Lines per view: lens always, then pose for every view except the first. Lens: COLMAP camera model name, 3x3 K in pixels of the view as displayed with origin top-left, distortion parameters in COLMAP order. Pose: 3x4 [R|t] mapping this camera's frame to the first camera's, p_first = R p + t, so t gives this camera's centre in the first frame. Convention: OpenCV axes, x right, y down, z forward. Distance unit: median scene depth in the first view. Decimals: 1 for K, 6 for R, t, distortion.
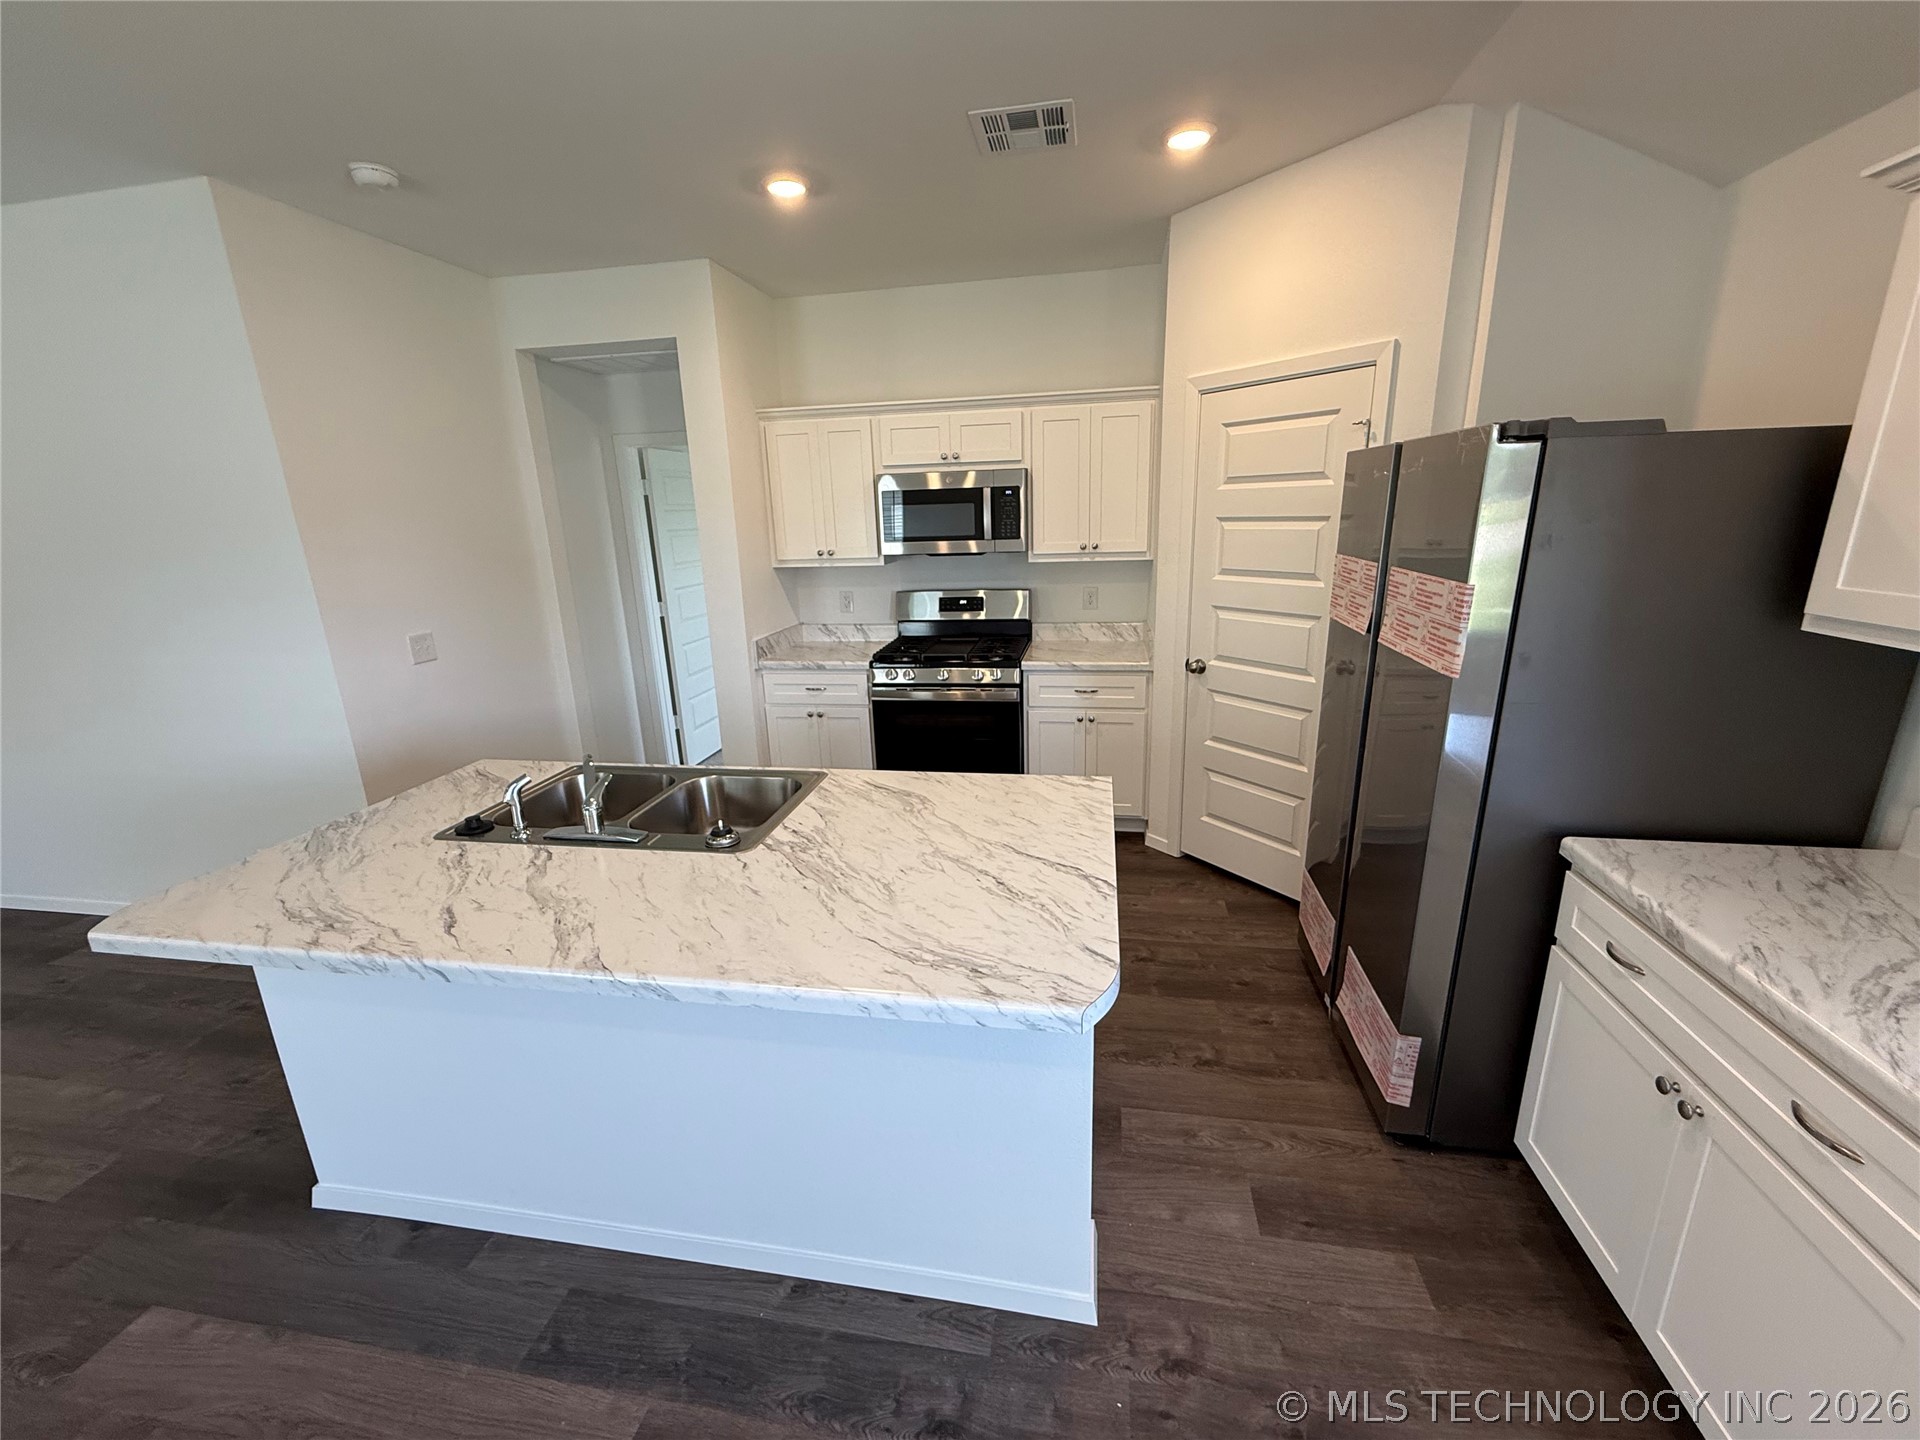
lens RADIAL K [[768.2, 0, 960.0], [0, 768.2, 717.1], [0, 0, 1]] dist [0.000341, 0.000277]
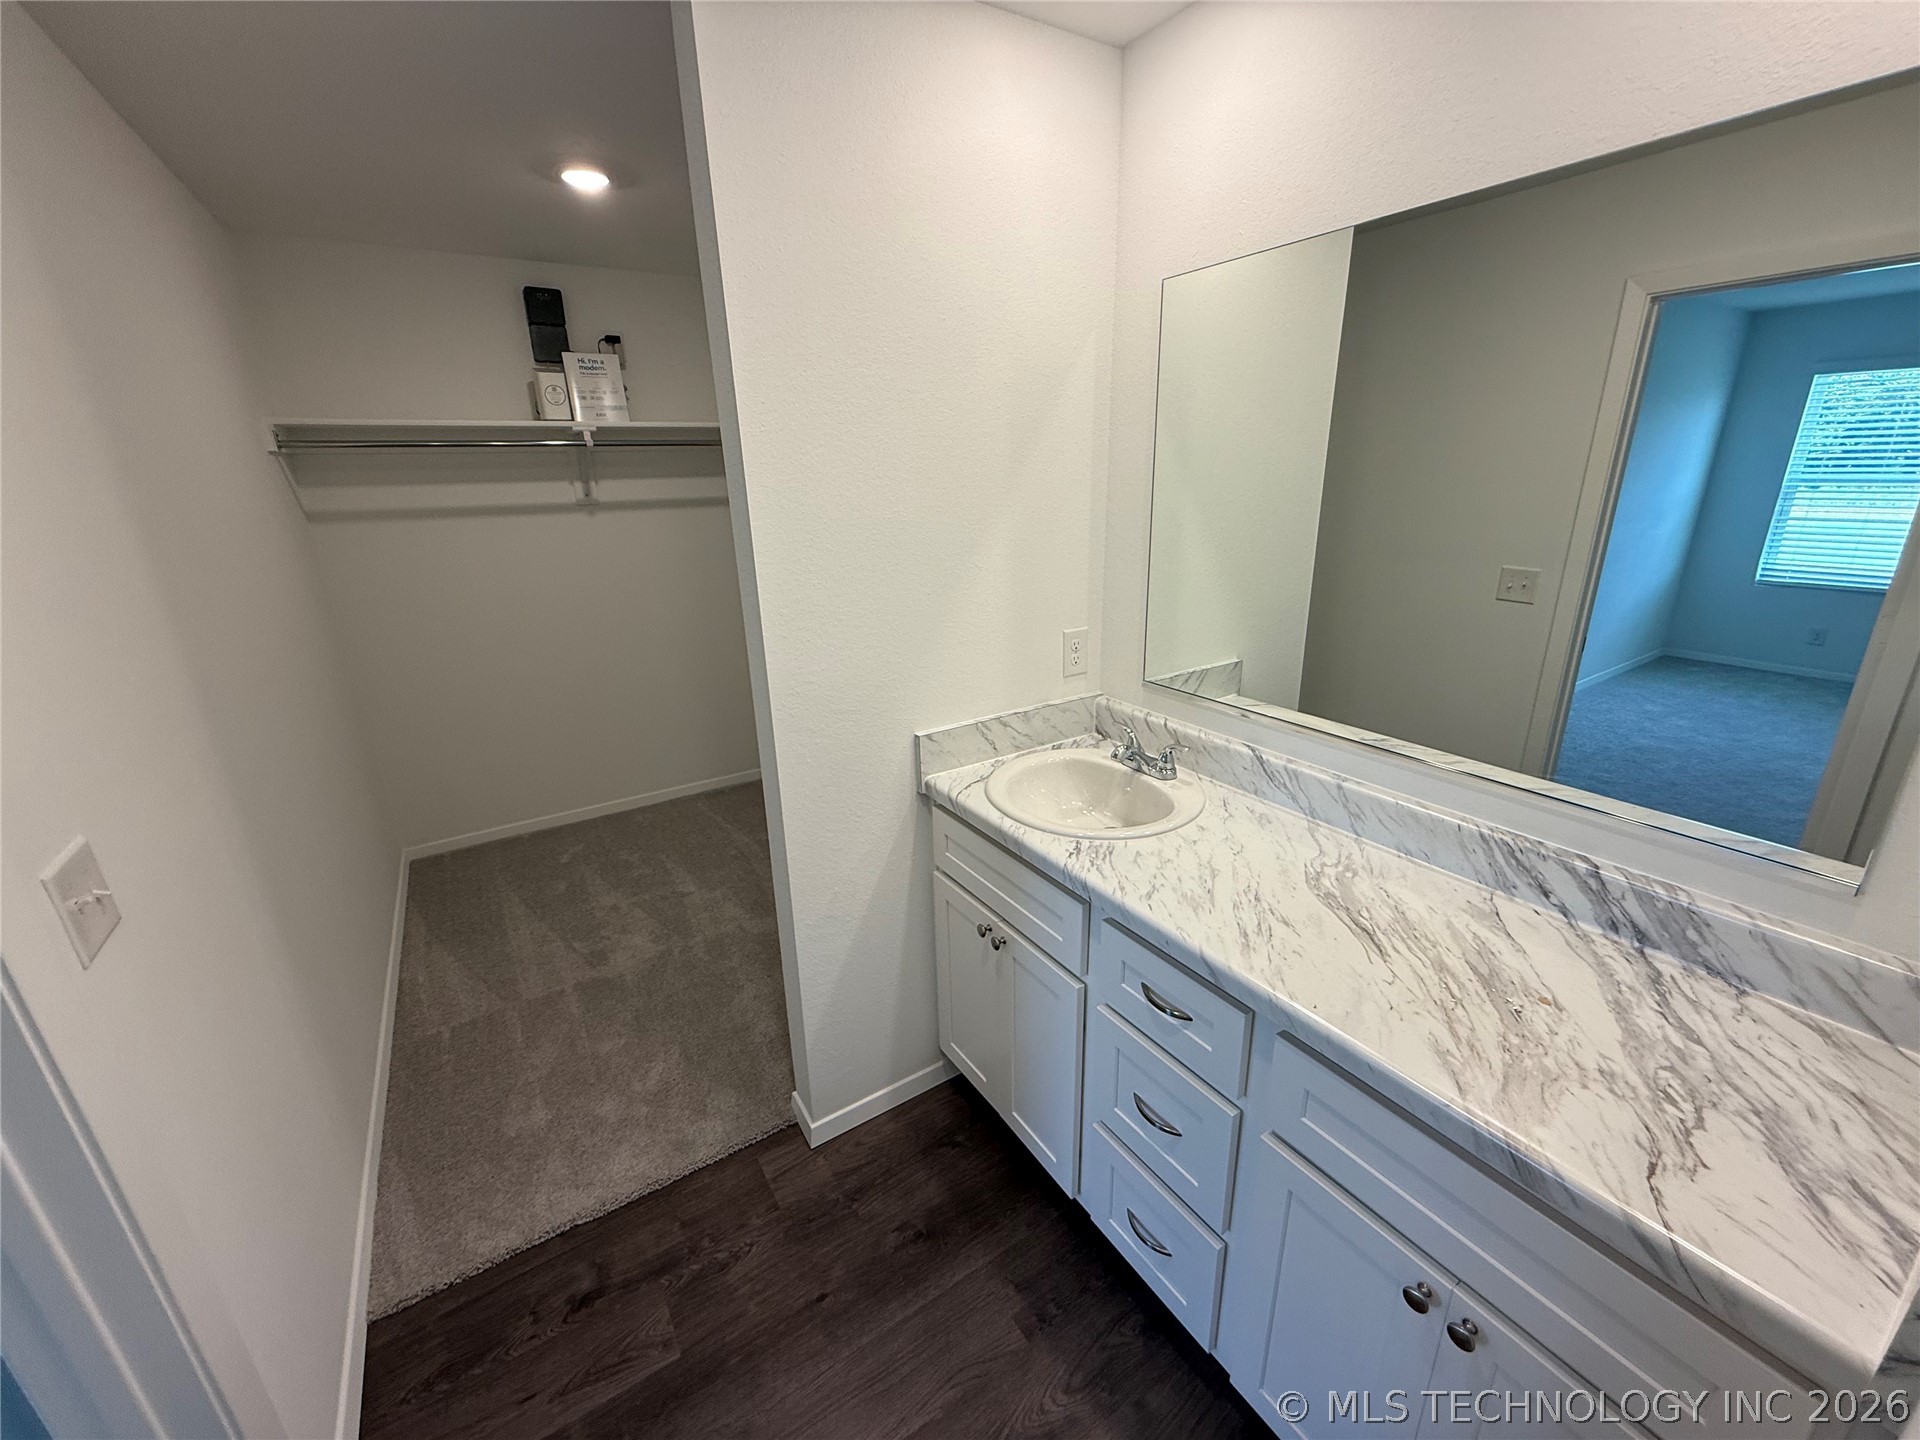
lens RADIAL K [[768.2, 0, 960.0], [0, 768.2, 717.1], [0, 0, 1]] dist [0.000341, 0.000277]
pose [[-0.675575, -0.185352, 0.713613, -0.285705], [0.244106, 0.857067, 0.453706, -0.385880], [-0.695709, 0.480709, -0.533767, 1.474319]]
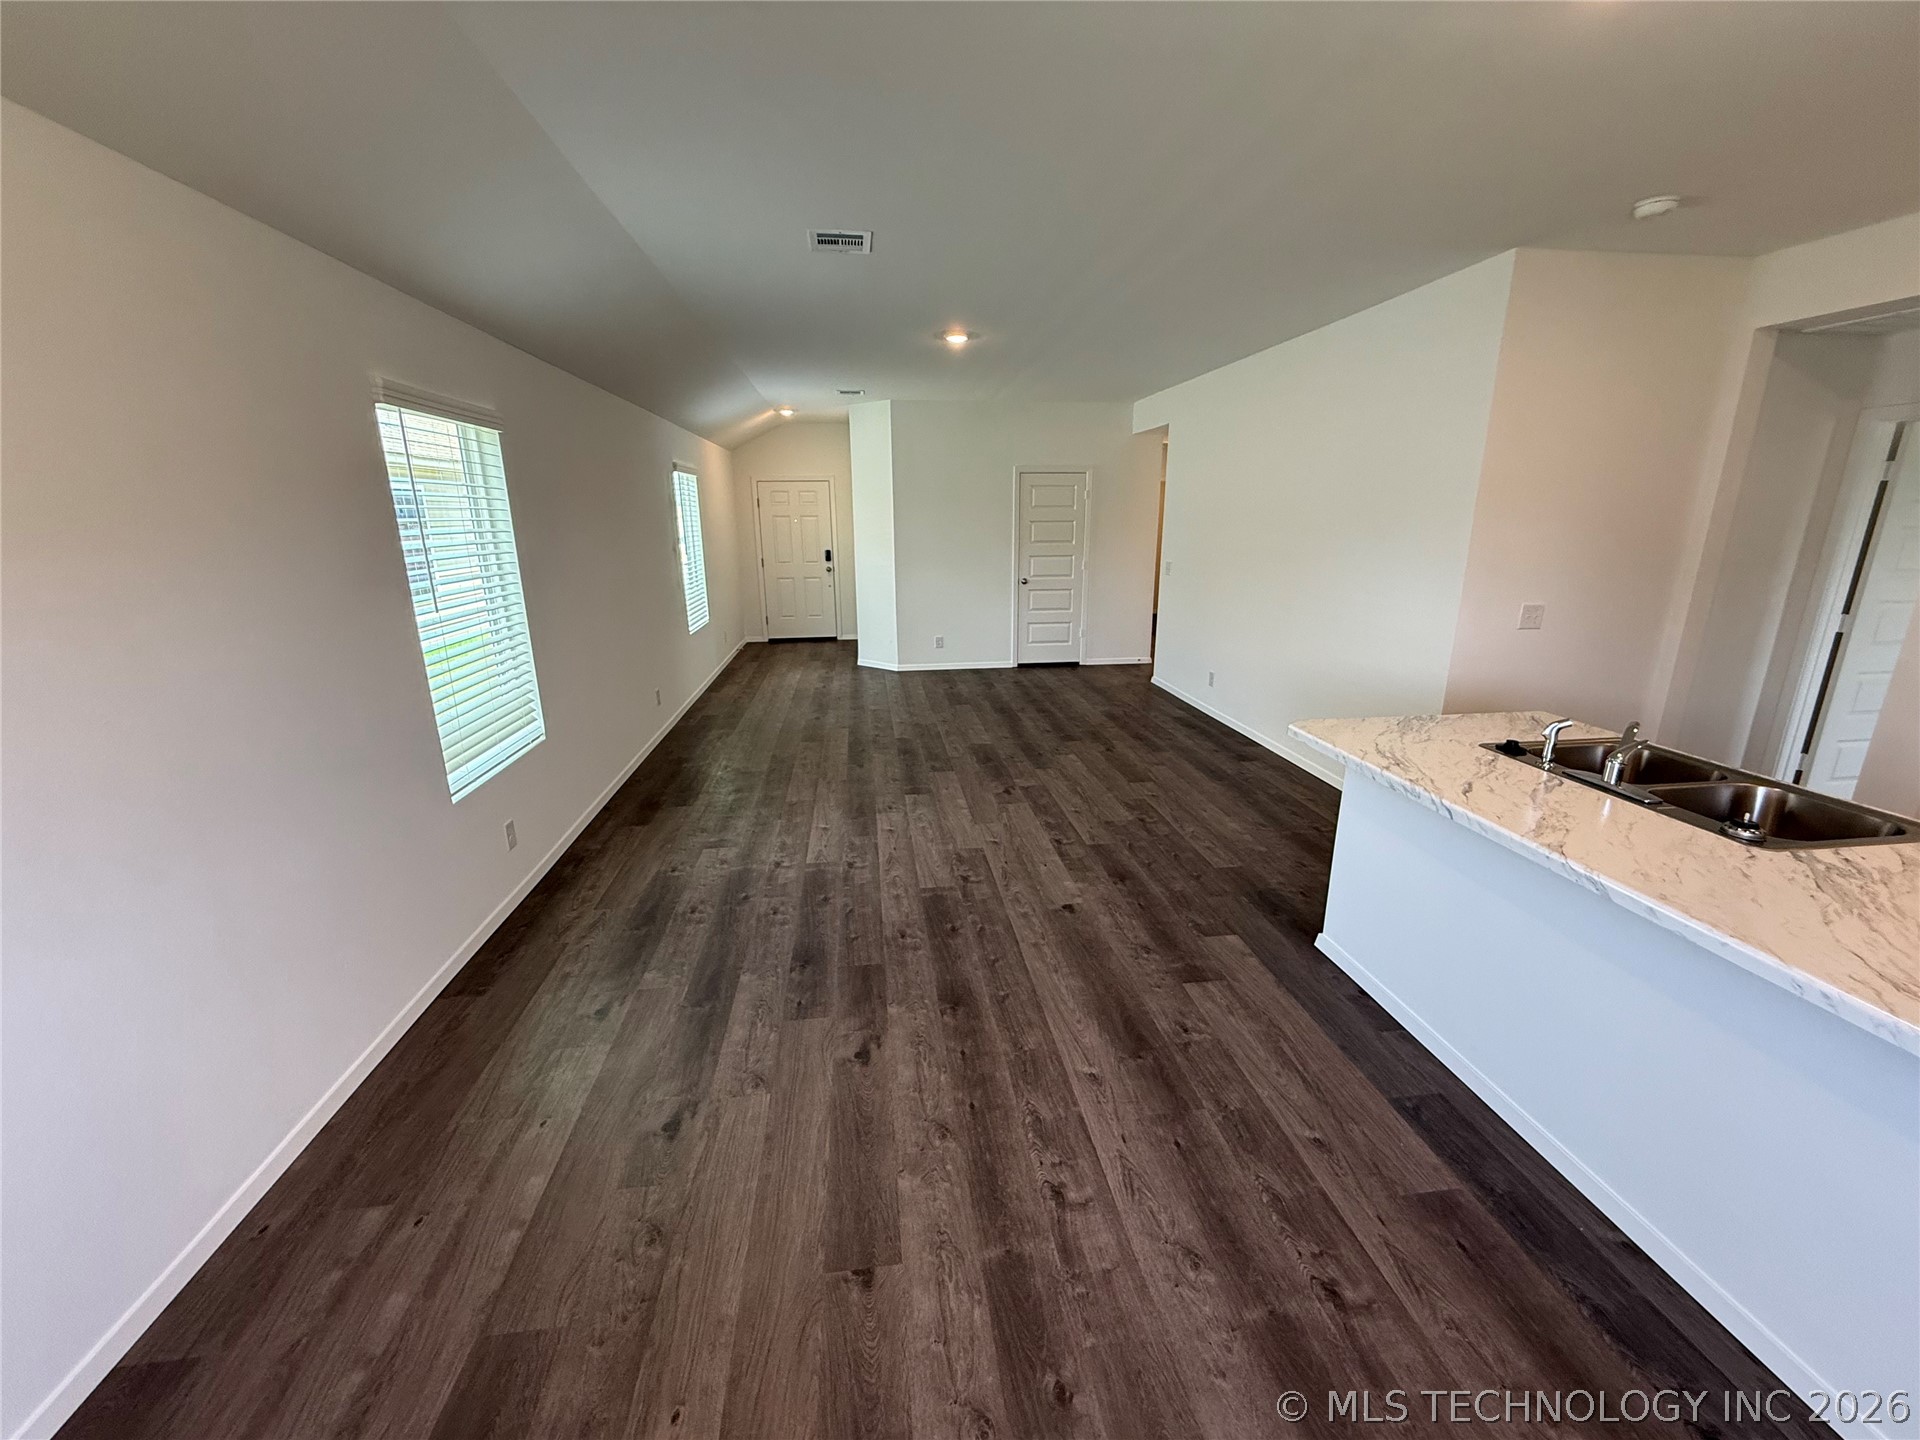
lens RADIAL K [[768.2, 0, 960.0], [0, 768.2, 717.1], [0, 0, 1]] dist [0.000341, 0.000277]
pose [[0.300269, 0.276003, -0.913050, 0.225415], [-0.258085, 0.945026, 0.200794, 0.069126], [0.918276, 0.175352, 0.354994, -0.279521]]
